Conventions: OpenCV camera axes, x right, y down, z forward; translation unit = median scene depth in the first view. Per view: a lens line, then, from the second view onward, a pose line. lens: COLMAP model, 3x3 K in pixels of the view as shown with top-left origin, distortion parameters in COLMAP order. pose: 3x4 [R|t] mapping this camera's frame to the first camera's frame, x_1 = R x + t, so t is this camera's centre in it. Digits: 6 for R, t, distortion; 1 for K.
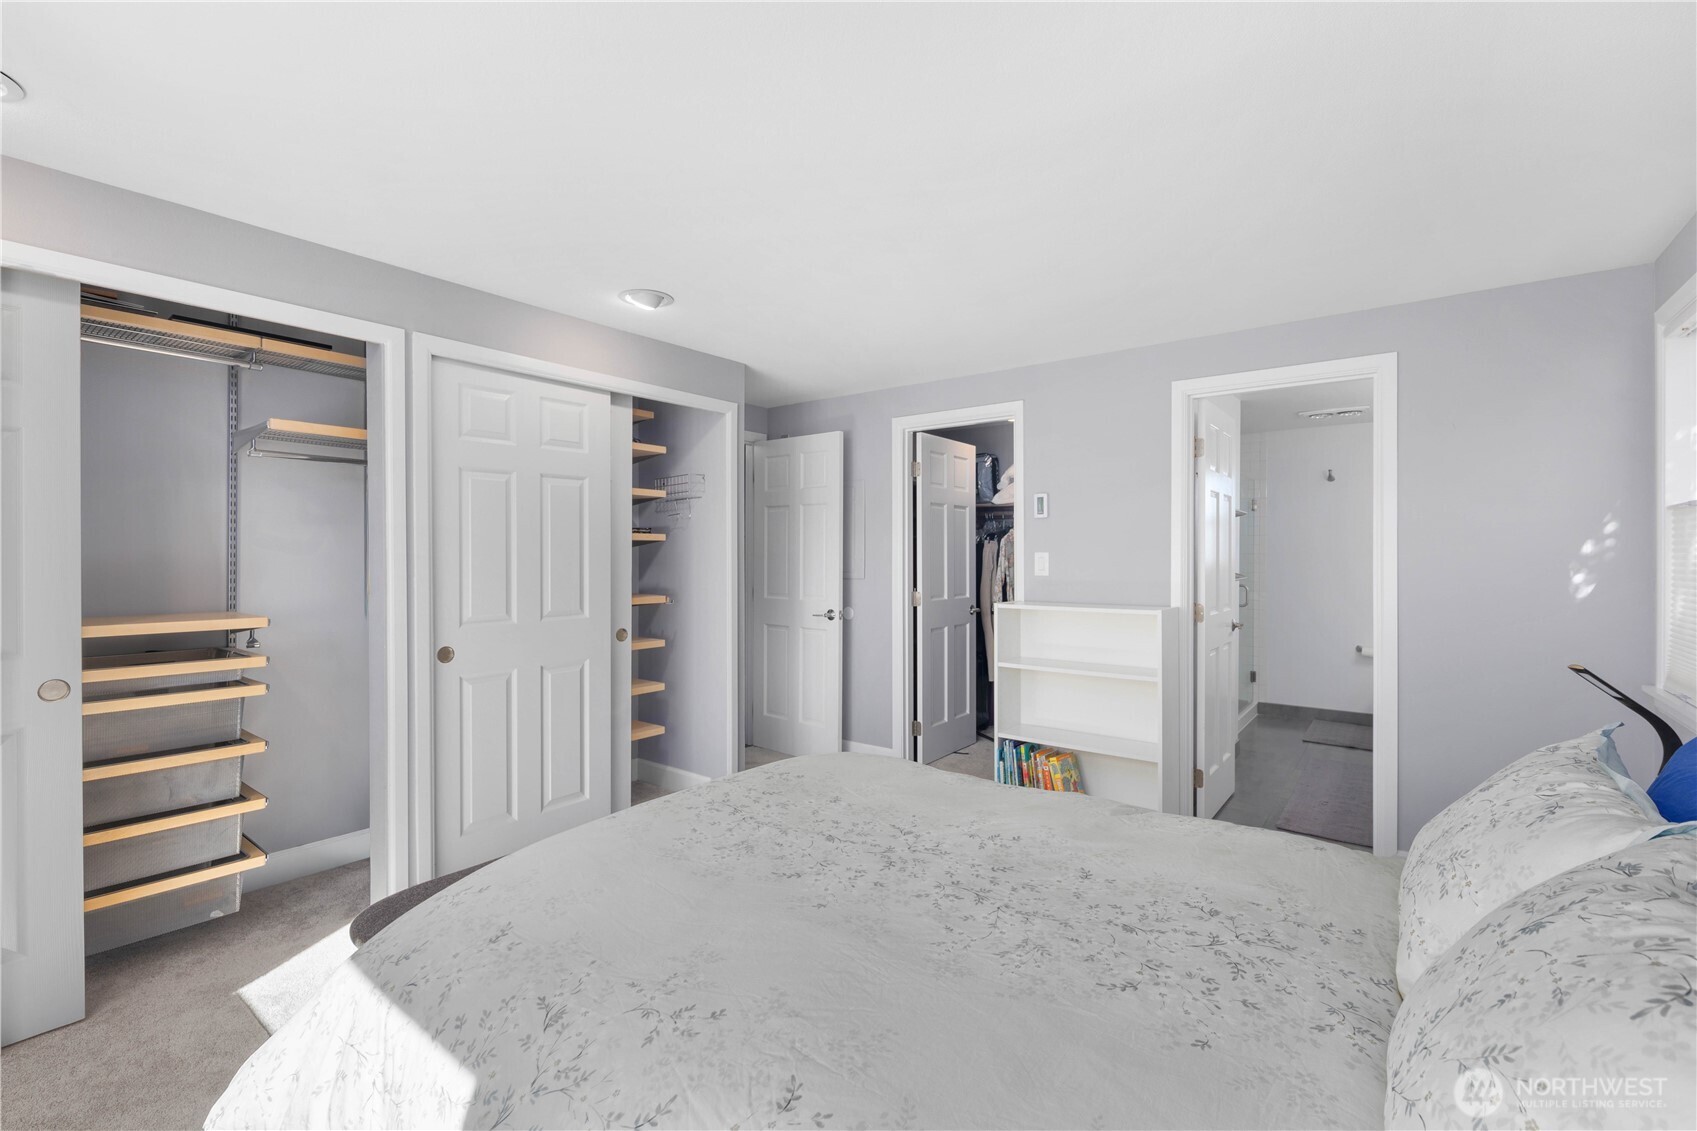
lens RADIAL K [[744.1, 0, 838.8], [0, 744.1, 558.1], [0, 0, 1]] dist [0.000083, -0.000125]
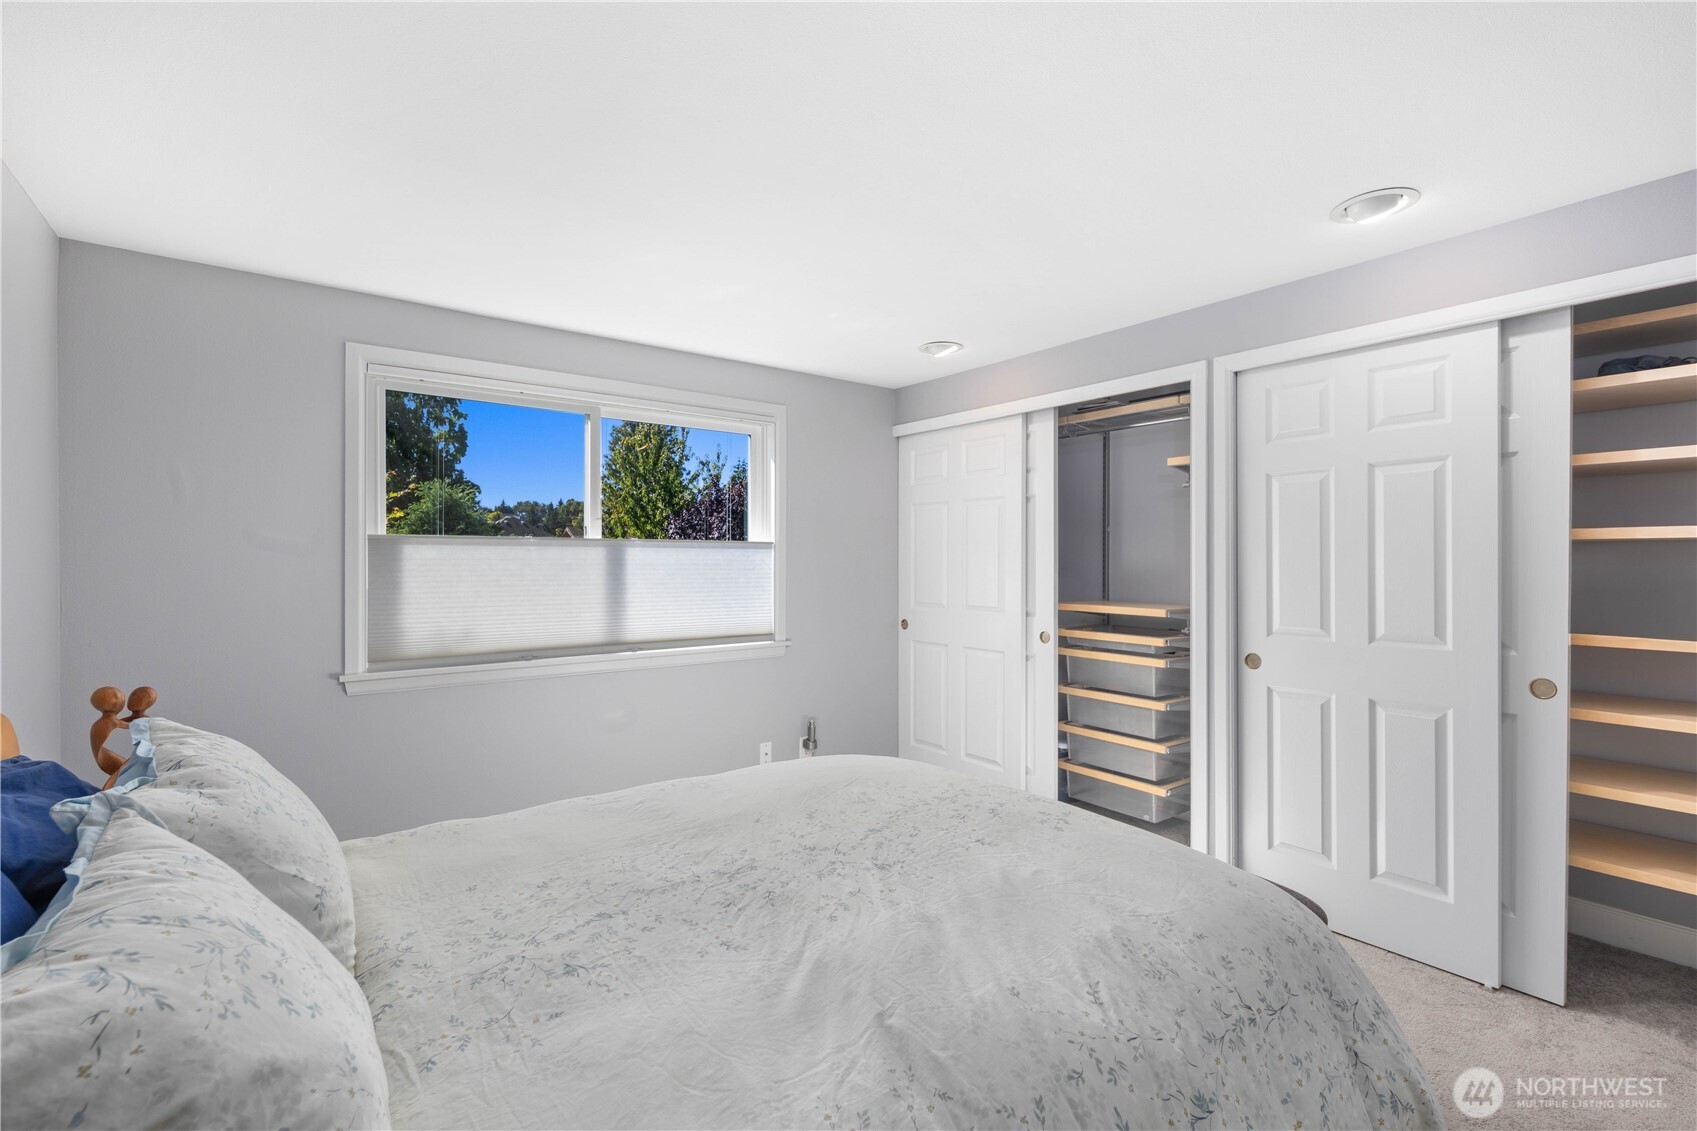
lens RADIAL K [[744.1, 0, 838.8], [0, 744.1, 558.1], [0, 0, 1]] dist [0.000083, -0.000125]
pose [[-0.264843, -0.006054, -0.964273, 0.905419], [-0.009785, 0.999946, -0.003591, -0.001327], [0.964242, 0.008485, -0.264888, 1.098143]]
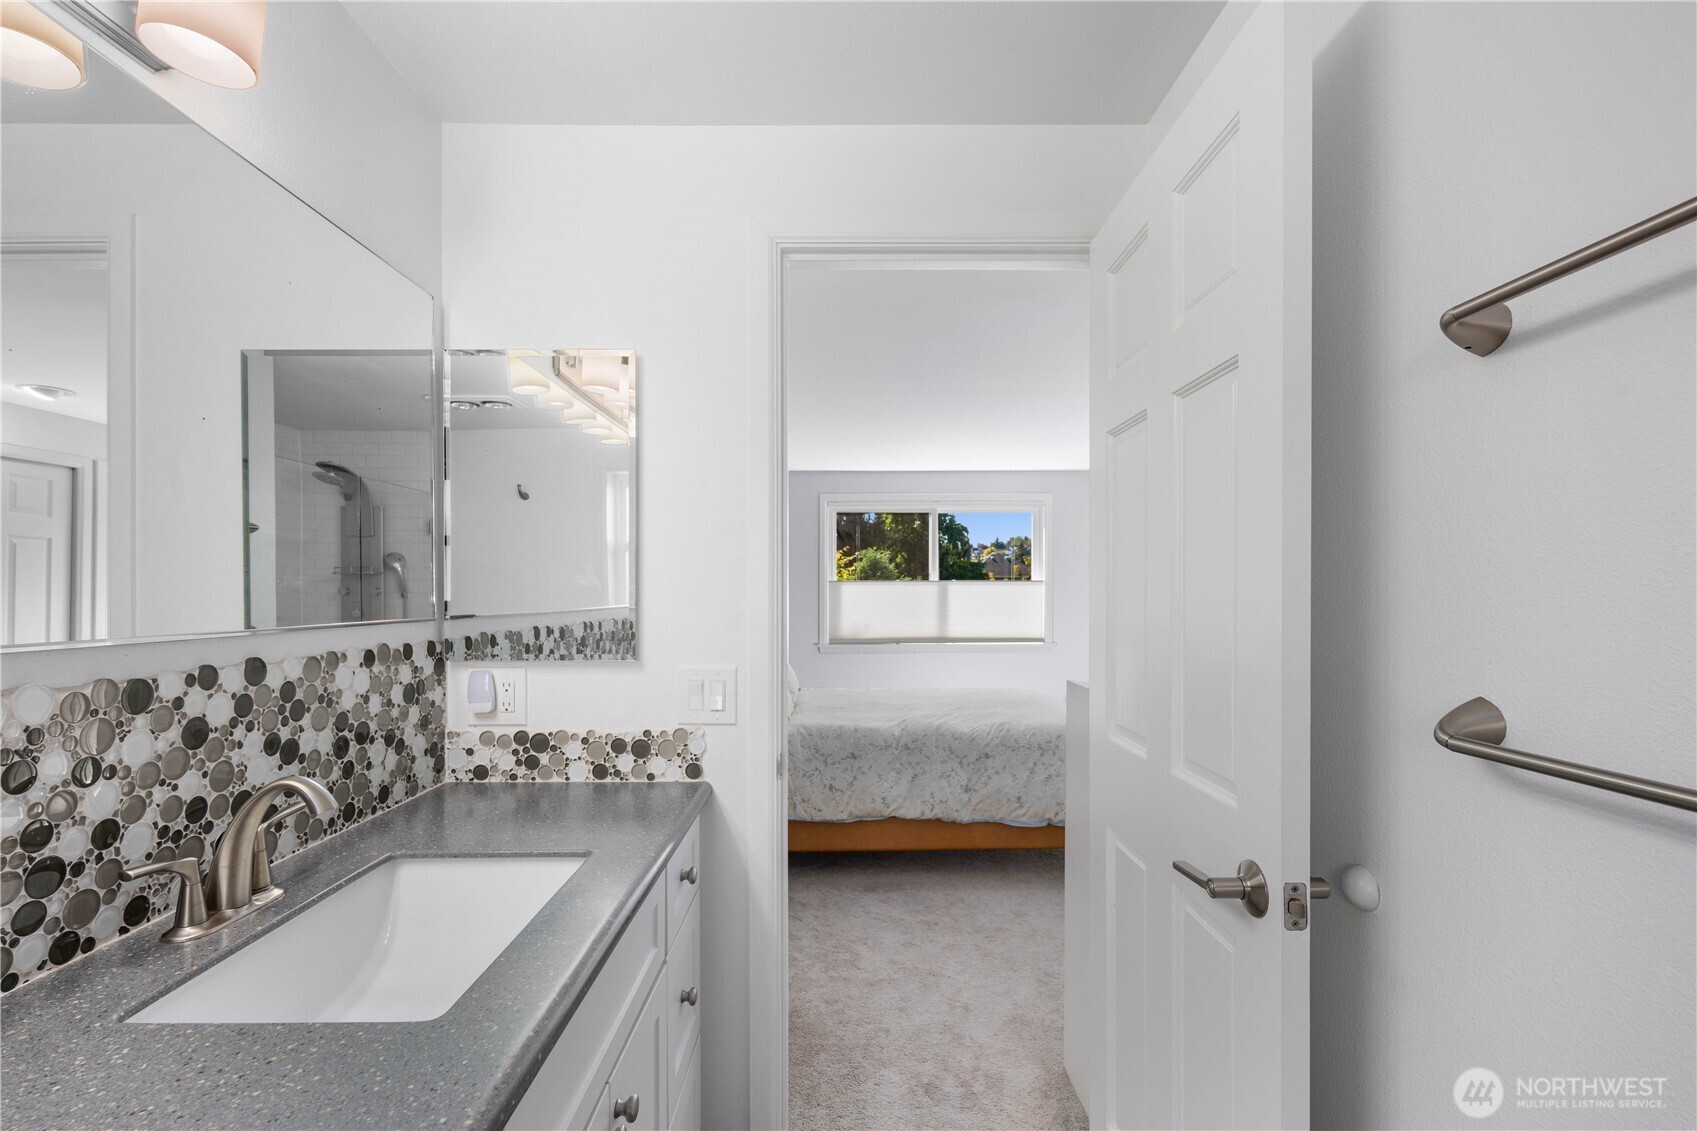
lens RADIAL K [[756.5, 0, 844.9], [0, 756.5, 597.8], [0, 0, 1]] dist [-0.000838, -0.000050]
pose [[-0.780348, 0.001300, -0.625345, 1.694815], [-0.007572, 0.999905, 0.011526, -0.008419], [0.625300, 0.013729, -0.780264, 2.375508]]
